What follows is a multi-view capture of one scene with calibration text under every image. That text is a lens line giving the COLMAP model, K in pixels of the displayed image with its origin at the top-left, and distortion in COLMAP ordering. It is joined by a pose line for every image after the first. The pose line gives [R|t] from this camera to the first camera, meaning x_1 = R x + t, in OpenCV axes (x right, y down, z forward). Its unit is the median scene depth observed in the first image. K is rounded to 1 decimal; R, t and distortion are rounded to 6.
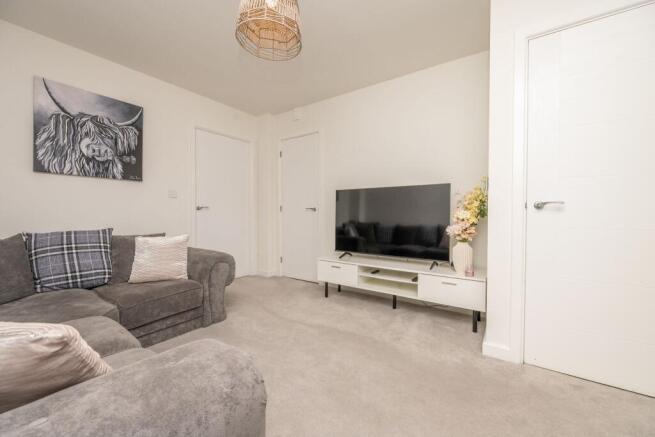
lens RADIAL K [[263.4, 0, 328.7], [0, 263.4, 215.8], [0, 0, 1]] dist [-0.001761, -0.000059]
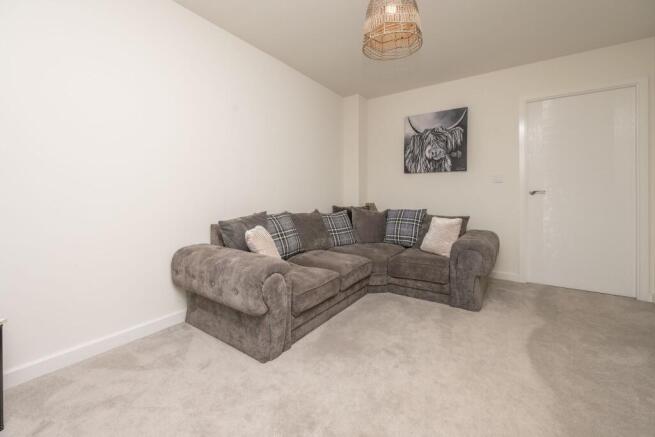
lens RADIAL K [[263.4, 0, 325.5], [0, 263.4, 196.4], [0, 0, 1]] dist [-0.001761, -0.000059]
pose [[0.023340, -0.002109, -0.999725, 0.488296], [-0.013826, 0.999901, -0.002433, -0.007419], [0.999632, 0.013879, 0.023308, 0.394683]]
